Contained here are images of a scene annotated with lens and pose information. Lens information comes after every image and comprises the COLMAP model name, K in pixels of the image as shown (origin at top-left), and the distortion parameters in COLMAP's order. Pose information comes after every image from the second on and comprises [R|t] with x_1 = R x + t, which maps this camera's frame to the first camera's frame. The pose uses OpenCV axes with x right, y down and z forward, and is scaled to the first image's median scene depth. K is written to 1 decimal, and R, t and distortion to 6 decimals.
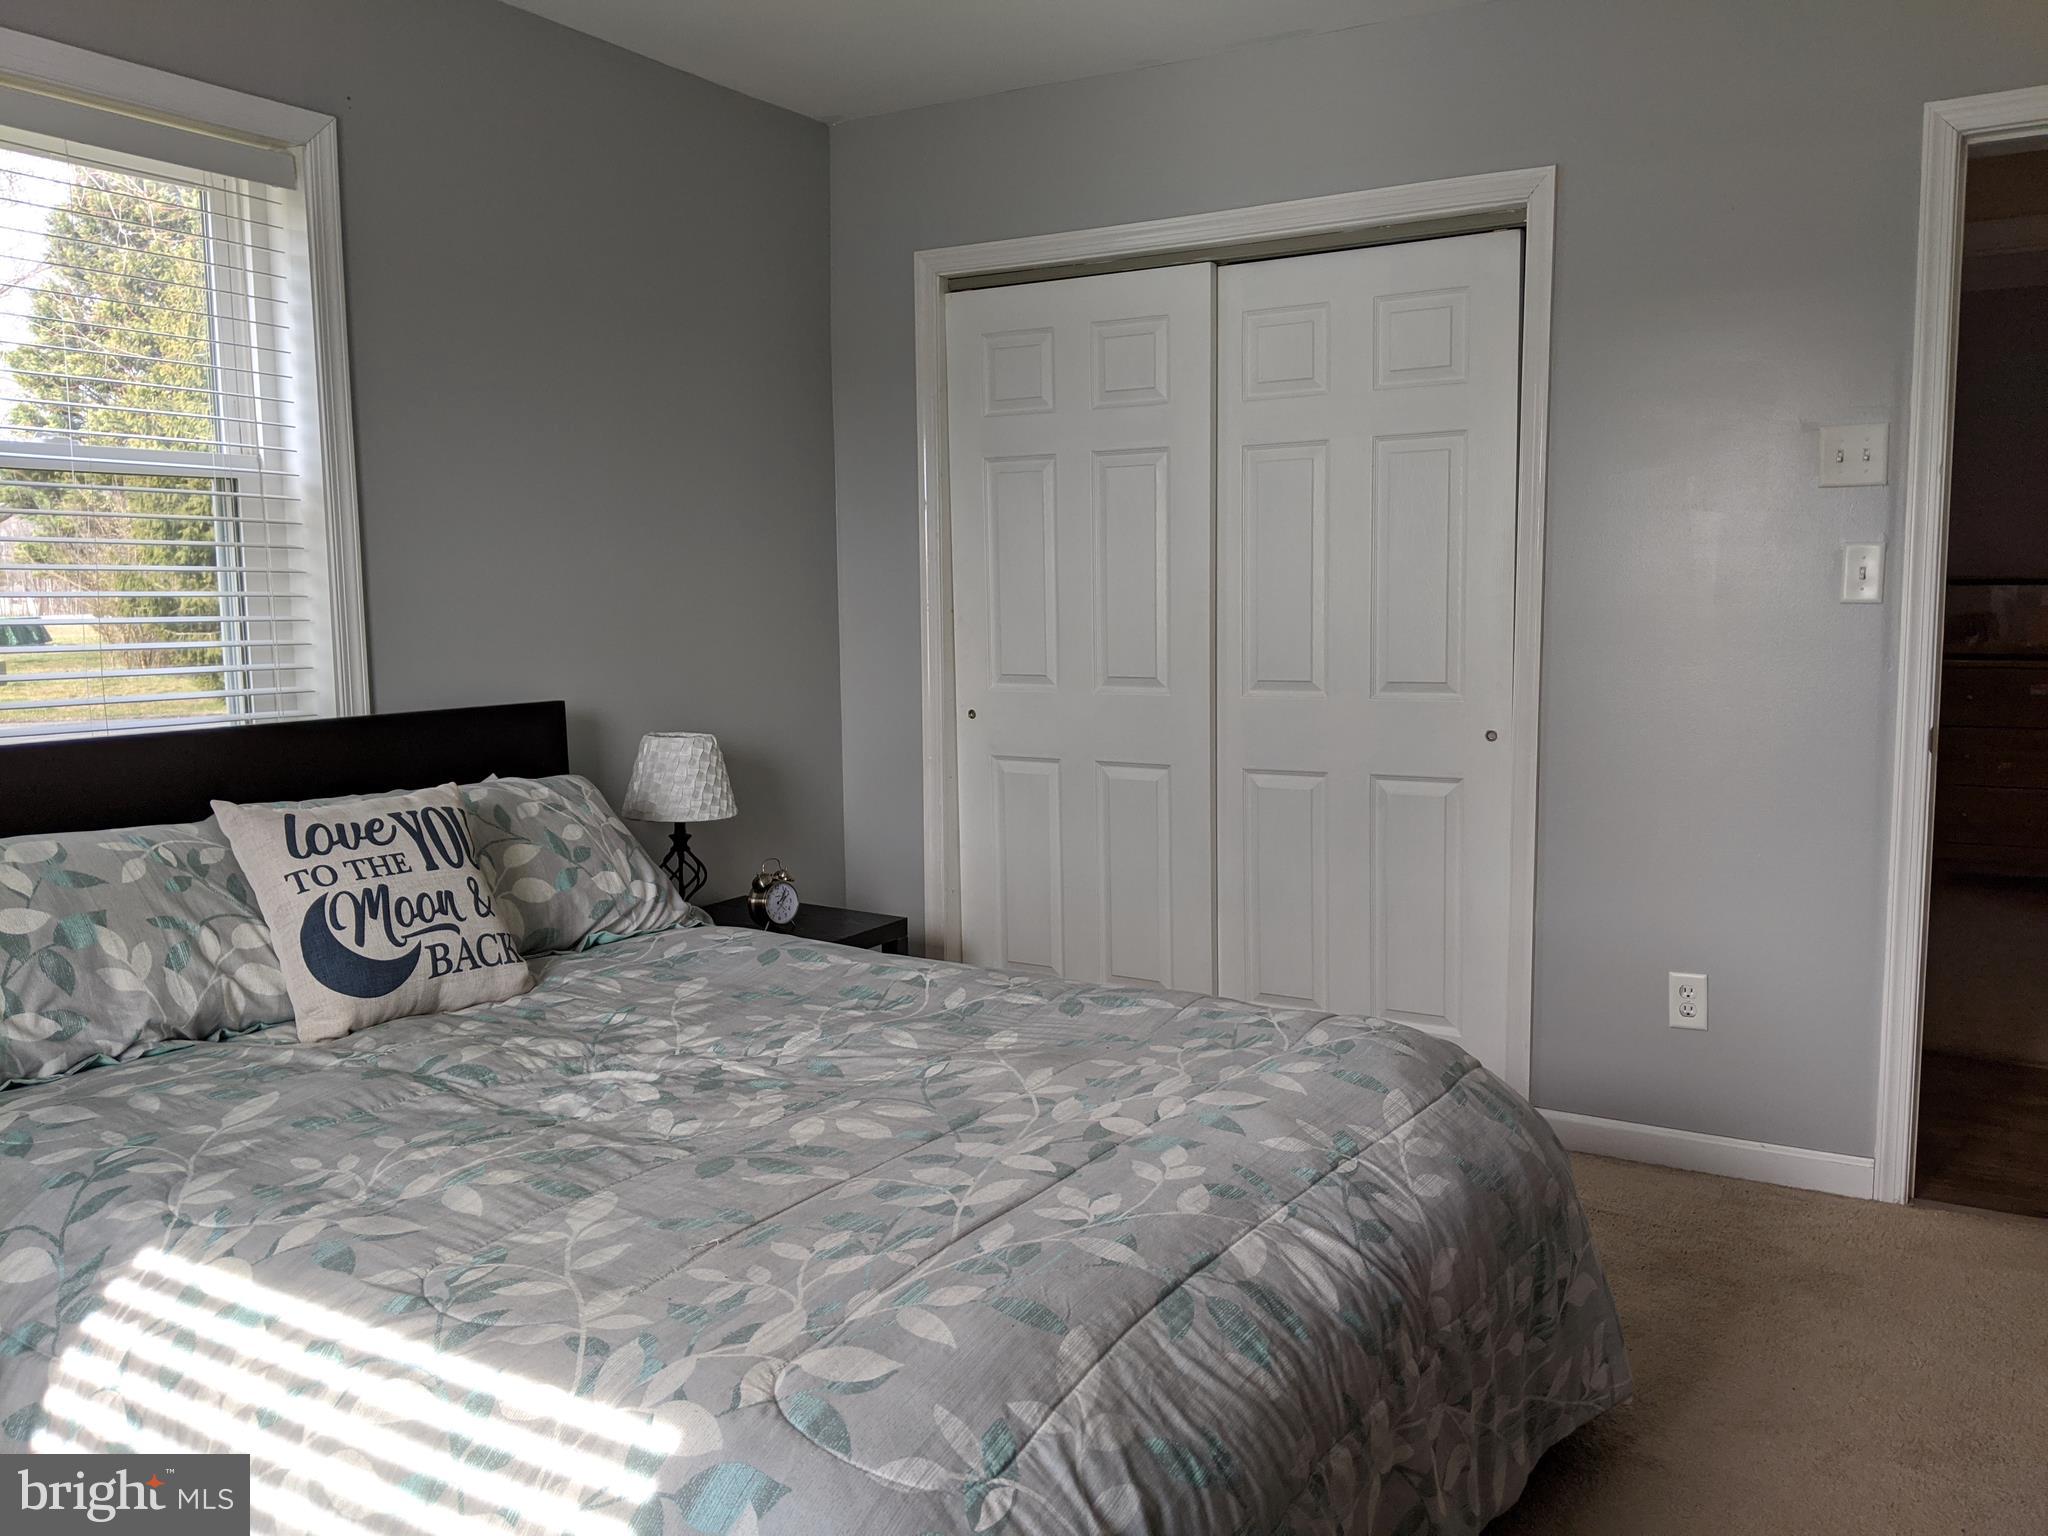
lens RADIAL K [[1642.6, 0, 1027.7], [0, 1642.6, 769.0], [0, 0, 1]] dist [0.053675, -0.078979]
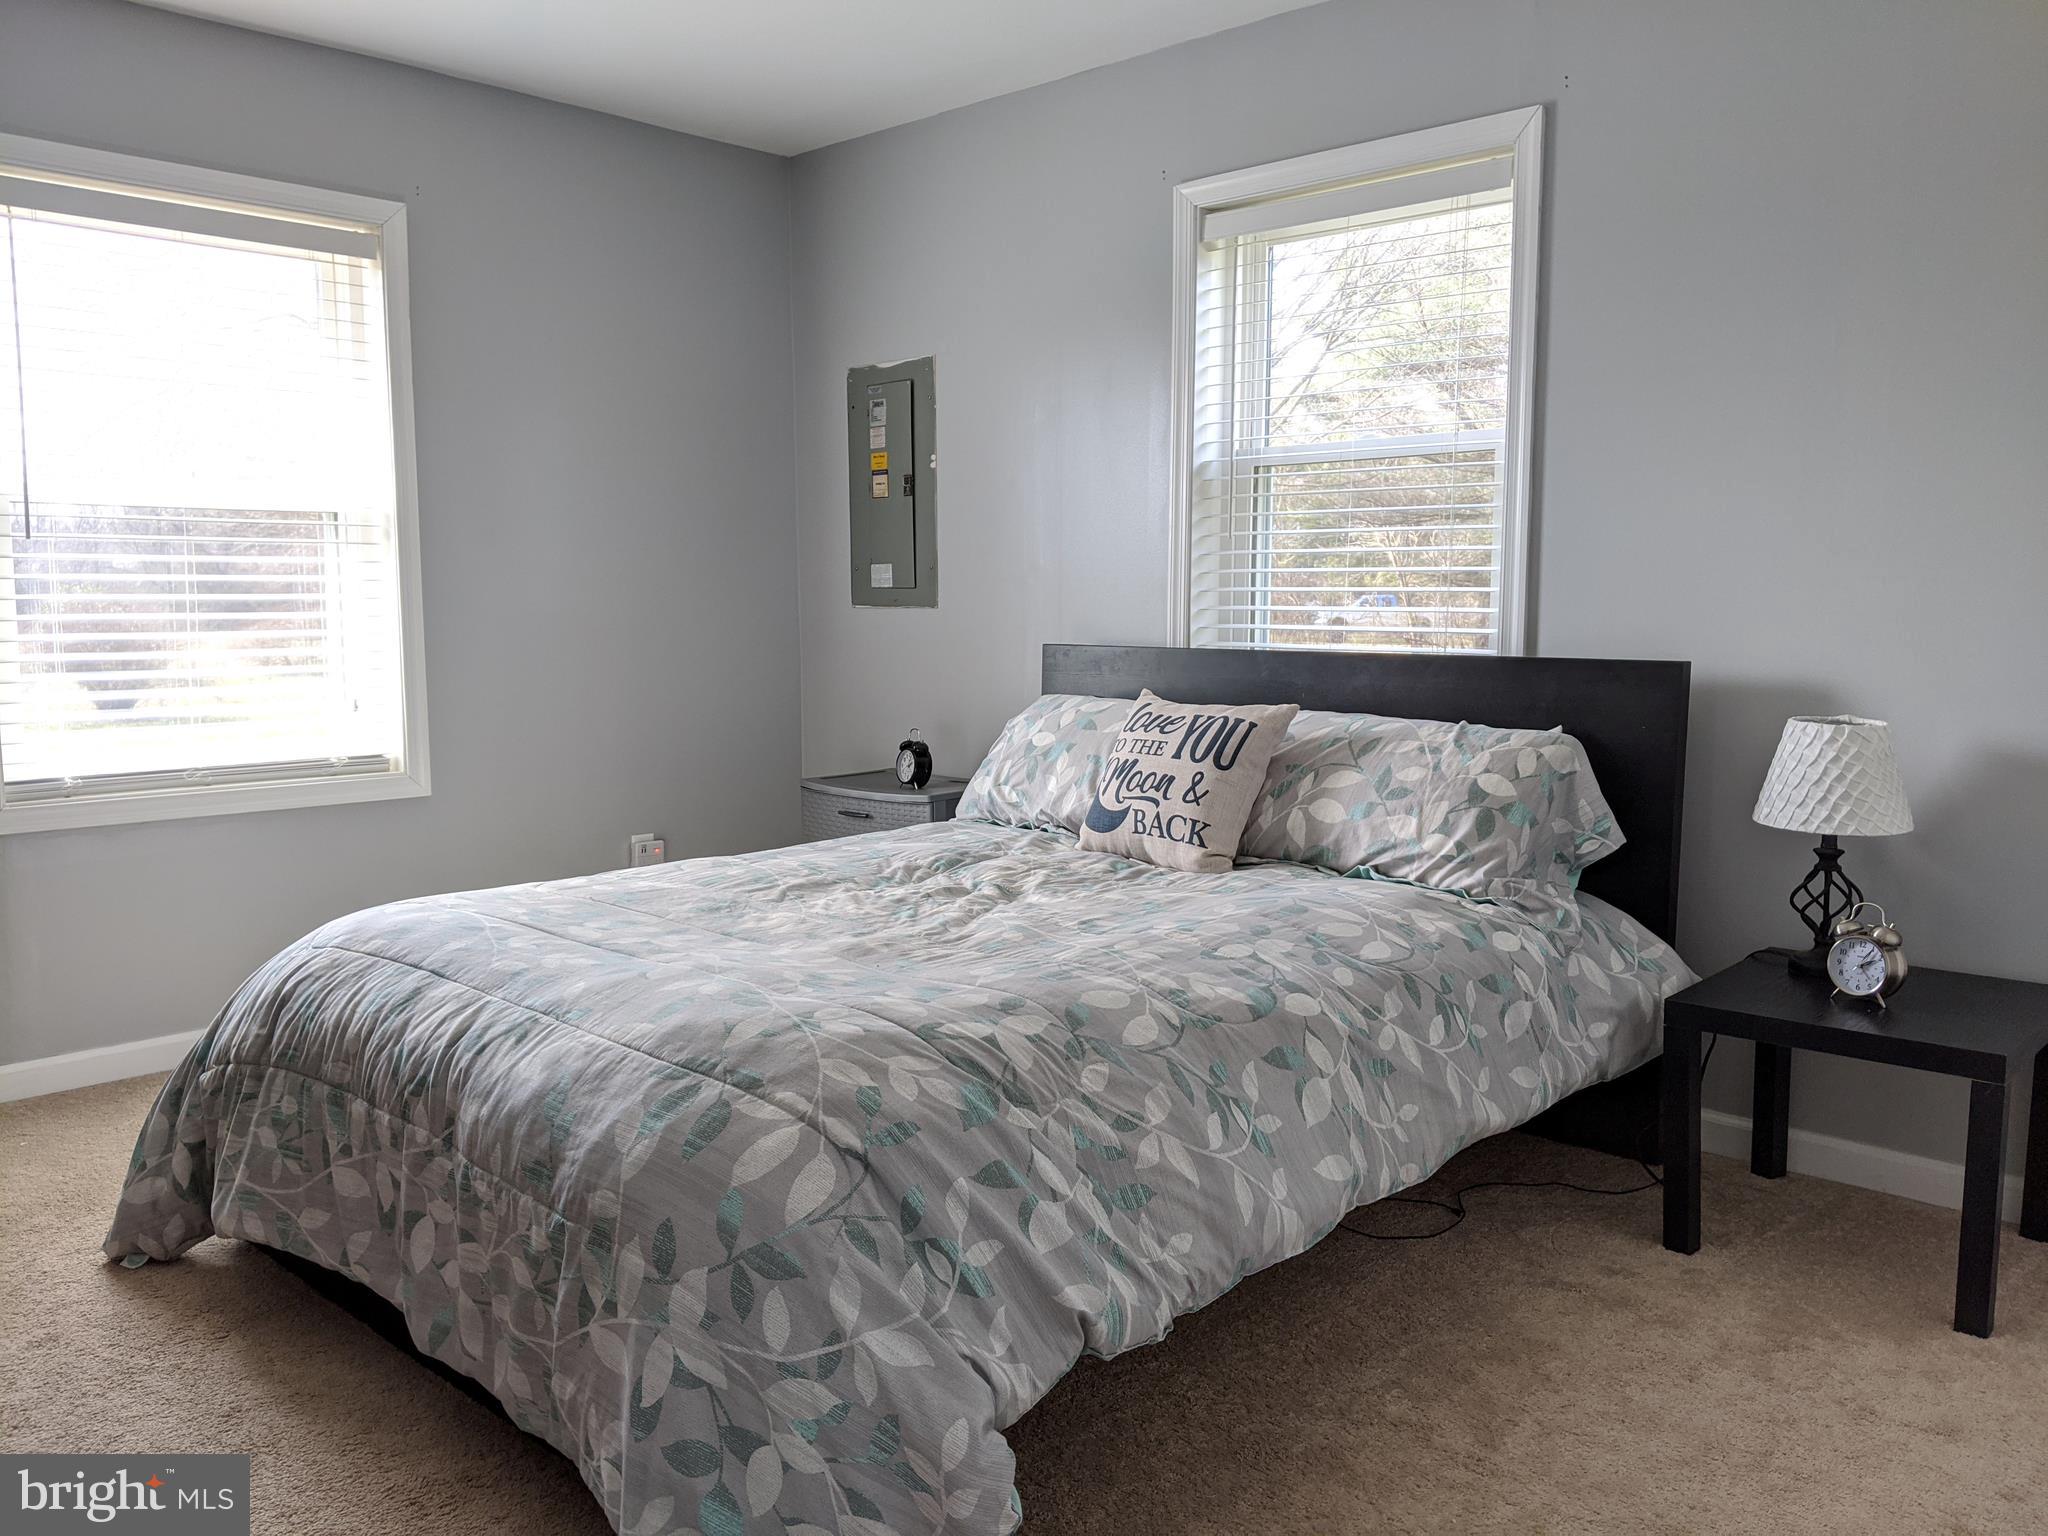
lens RADIAL K [[1642.6, 0, 1028.1], [0, 1642.6, 765.2], [0, 0, 1]] dist [0.053675, -0.078979]
pose [[-0.202899, 0.114941, -0.972430, 0.916803], [-0.107757, 0.984434, 0.138844, -0.100121], [0.973252, 0.132957, -0.187355, 1.126386]]
